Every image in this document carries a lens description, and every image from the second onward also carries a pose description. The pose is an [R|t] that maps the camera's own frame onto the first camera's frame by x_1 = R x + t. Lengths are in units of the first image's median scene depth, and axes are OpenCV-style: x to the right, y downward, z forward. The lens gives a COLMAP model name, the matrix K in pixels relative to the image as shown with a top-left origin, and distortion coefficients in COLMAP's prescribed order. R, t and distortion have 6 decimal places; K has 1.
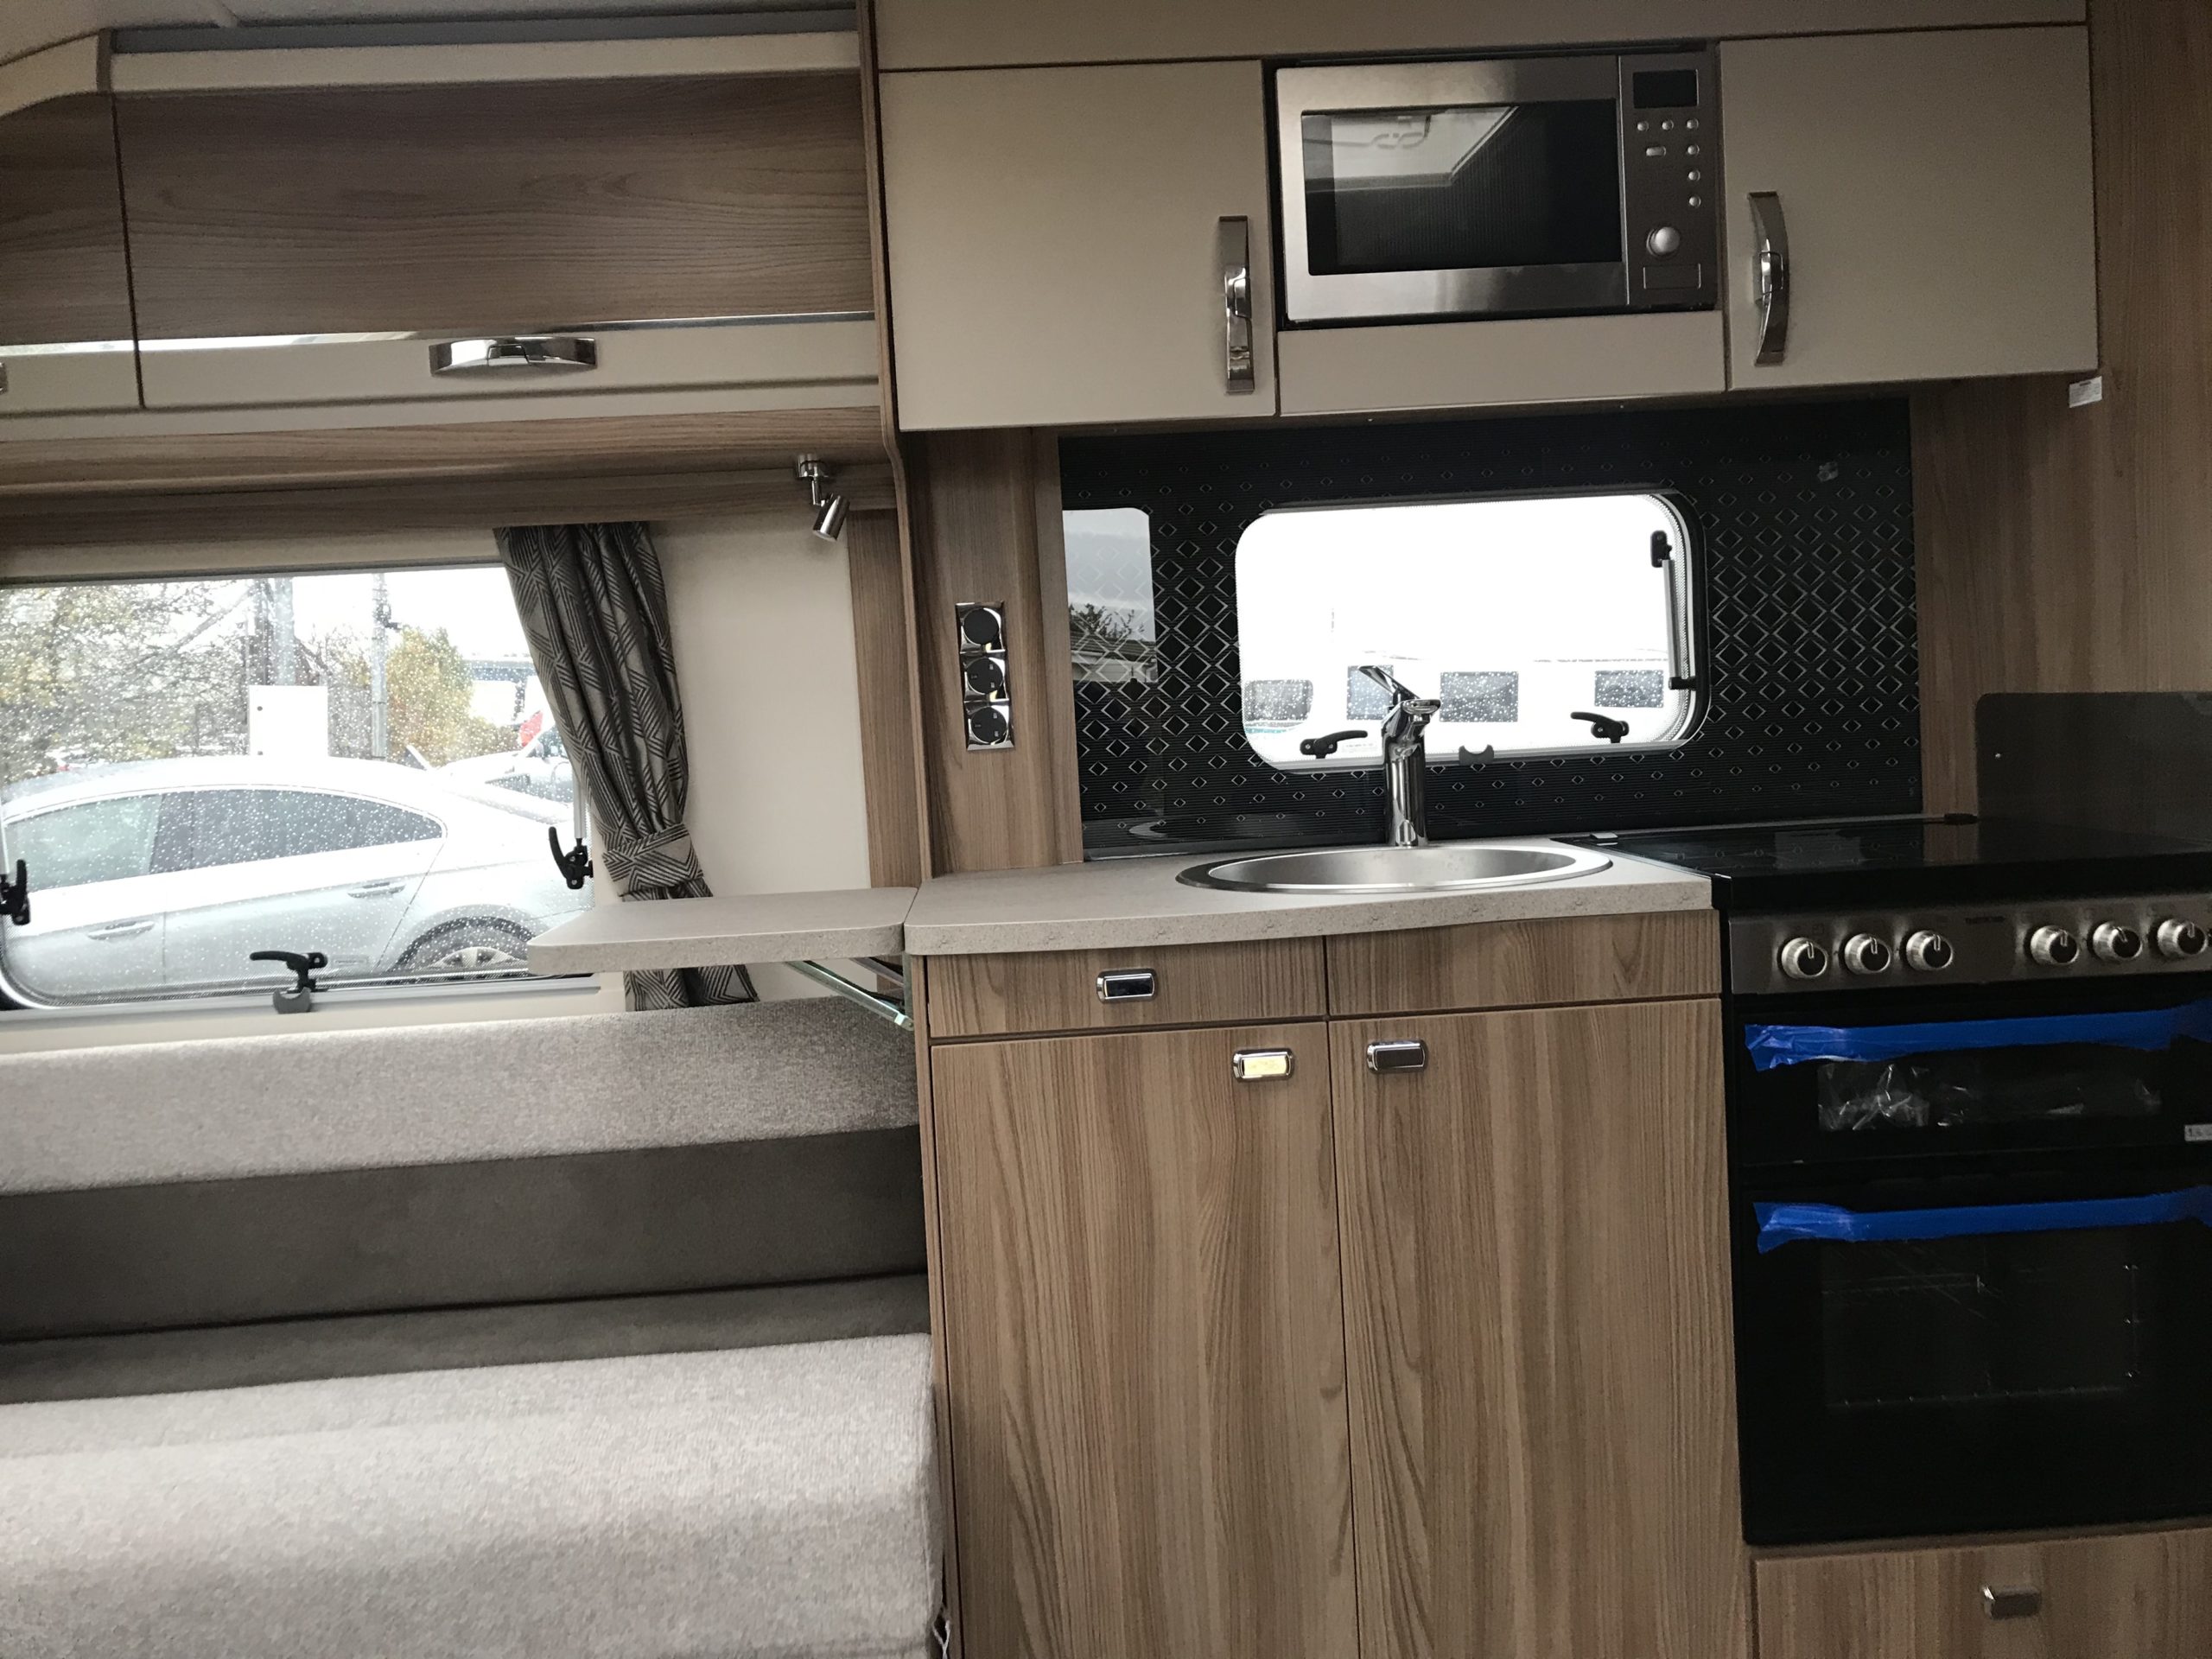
lens RADIAL K [[1785.5, 0, 1102.2], [0, 1785.5, 825.1], [0, 0, 1]] dist [-0.007352, 0.040925]
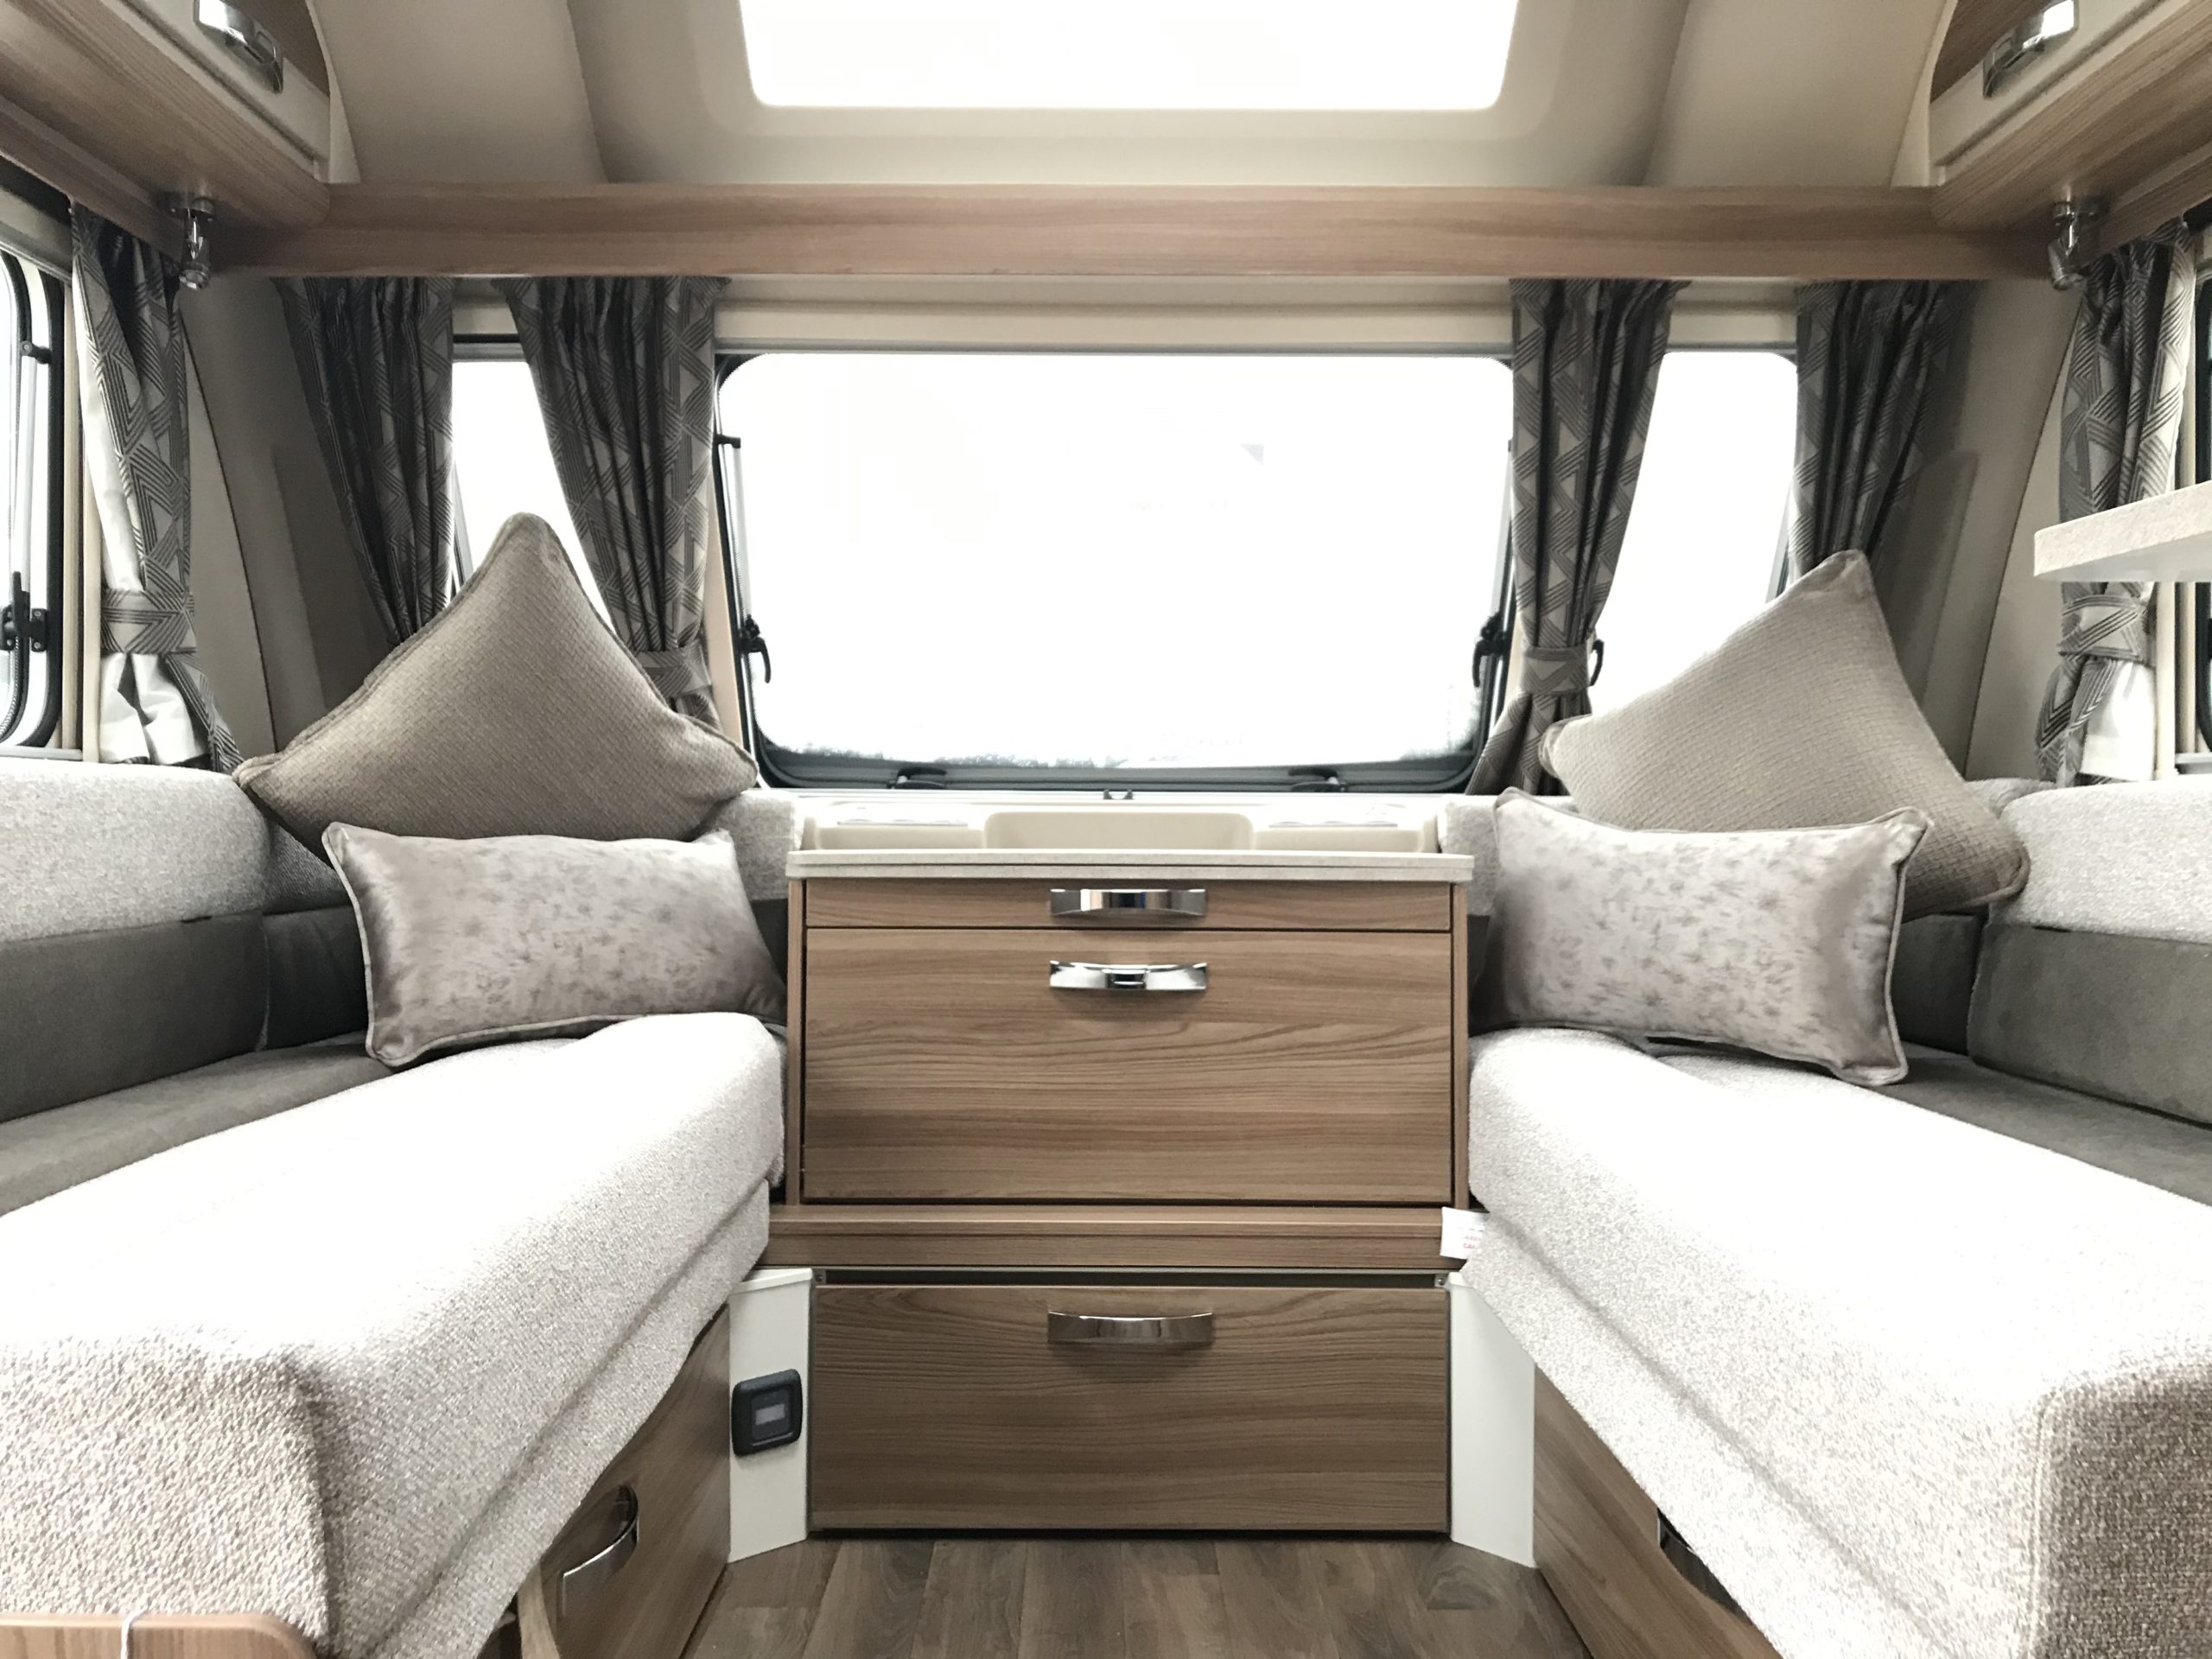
lens RADIAL K [[1785.5, 0, 1102.2], [0, 1785.5, 825.1], [0, 0, 1]] dist [-0.007352, 0.040925]
pose [[-0.042434, 0.058819, -0.997366, 0.329574], [-0.060686, 0.996271, 0.061336, 0.134723], [0.997254, 0.063129, -0.038706, 0.570325]]
